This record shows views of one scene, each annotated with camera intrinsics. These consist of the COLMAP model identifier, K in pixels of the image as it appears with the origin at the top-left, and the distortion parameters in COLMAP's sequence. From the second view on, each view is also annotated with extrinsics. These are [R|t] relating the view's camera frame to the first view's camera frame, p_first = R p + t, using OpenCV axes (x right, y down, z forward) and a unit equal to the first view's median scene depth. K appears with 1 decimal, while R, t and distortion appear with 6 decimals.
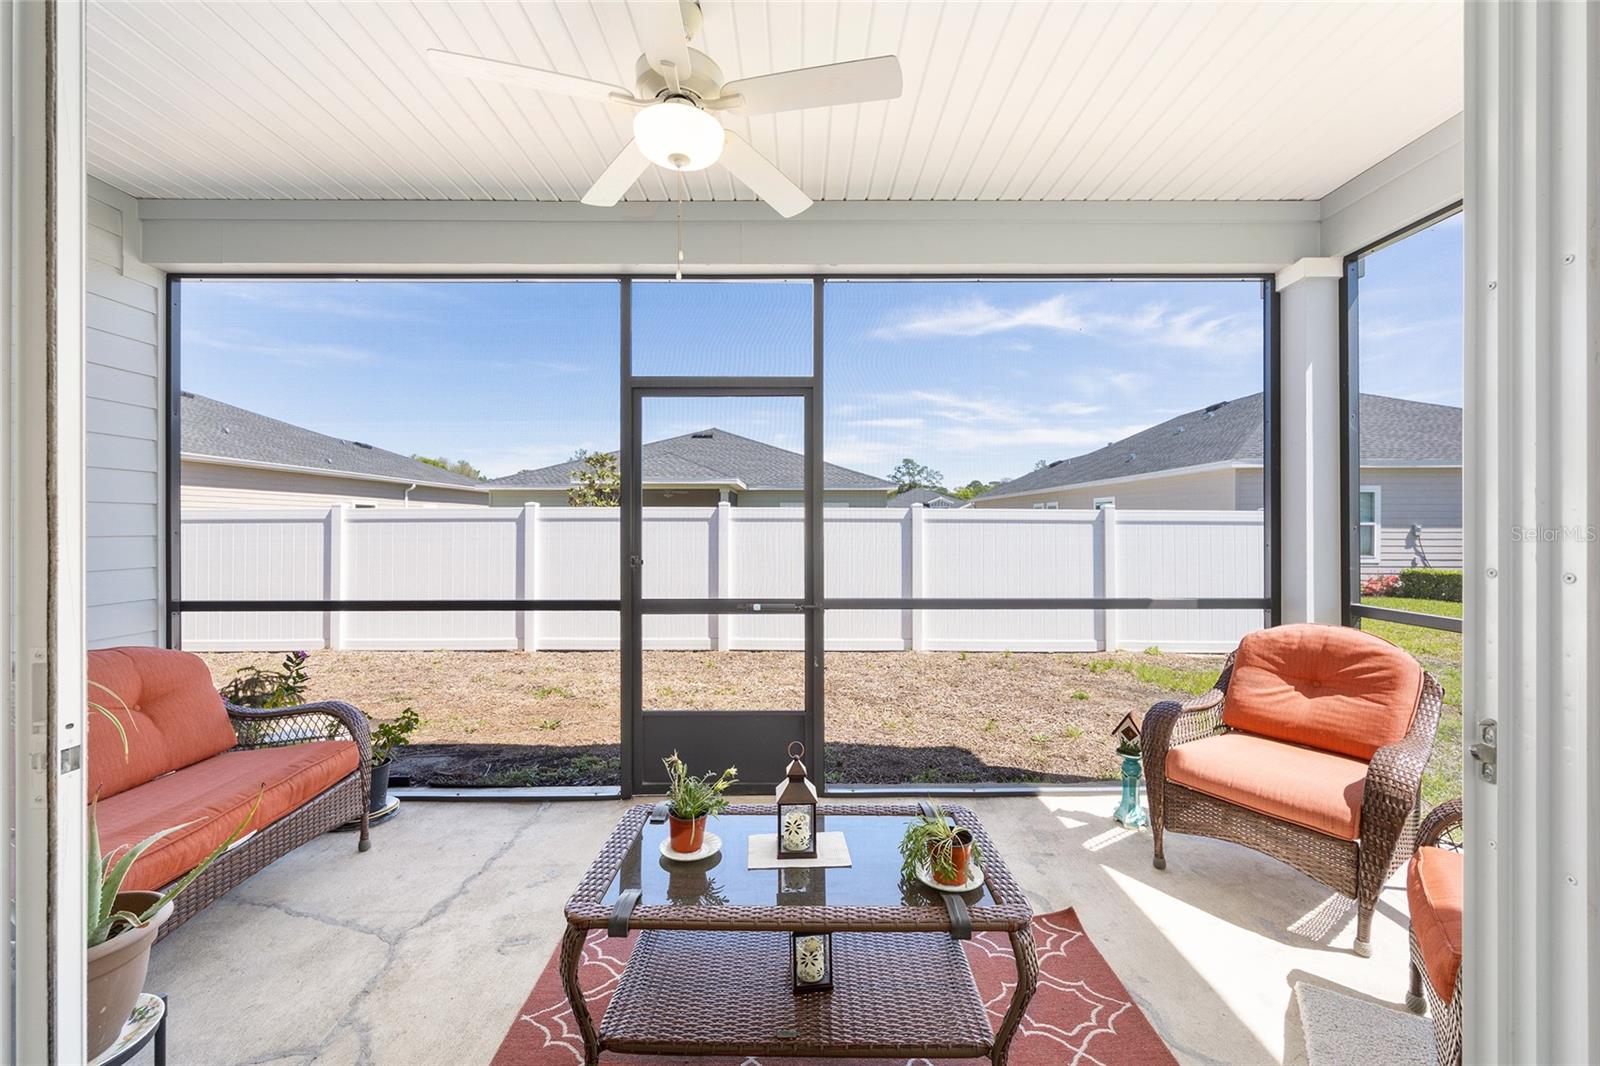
lens RADIAL K [[643.5, 0, 793.3], [0, 643.5, 529.3], [0, 0, 1]] dist [-0.004255, 0.002381]
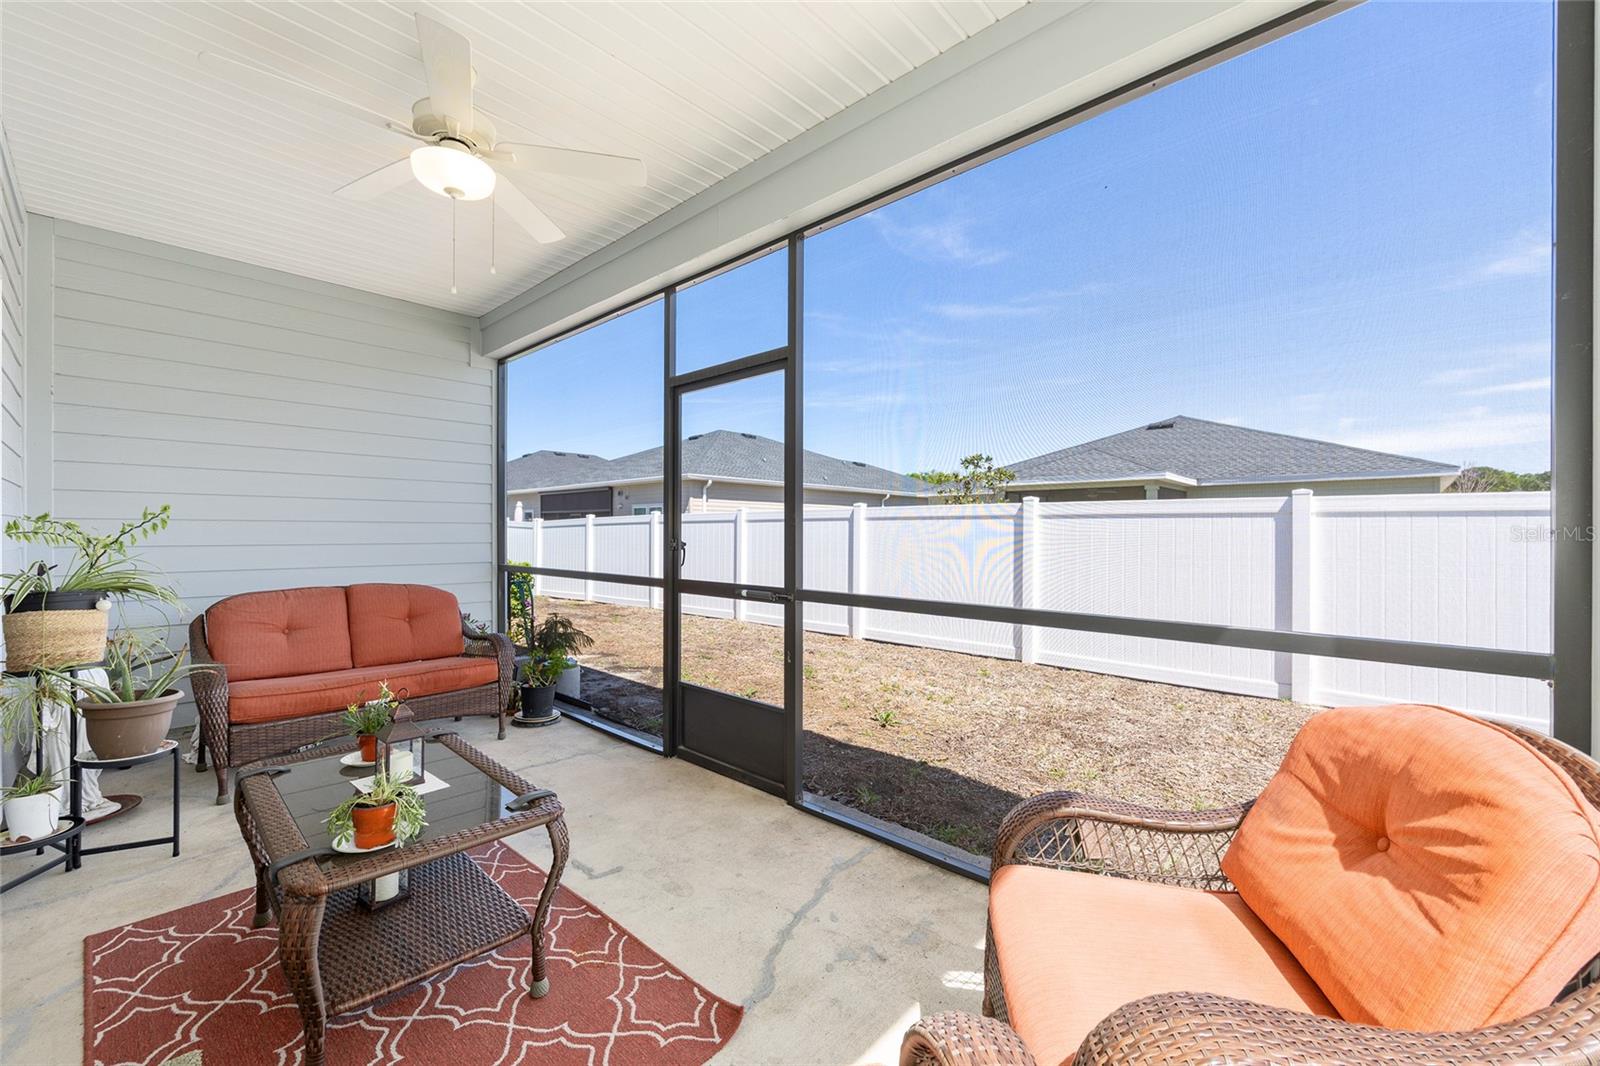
lens RADIAL K [[643.5, 0, 794.9], [0, 643.5, 534.9], [0, 0, 1]] dist [-0.004255, 0.002381]
pose [[0.727803, 0.006778, -0.685752, 0.654779], [-0.009159, 0.999958, 0.000163, 0.031471], [0.685725, 0.006162, 0.727835, 0.336611]]
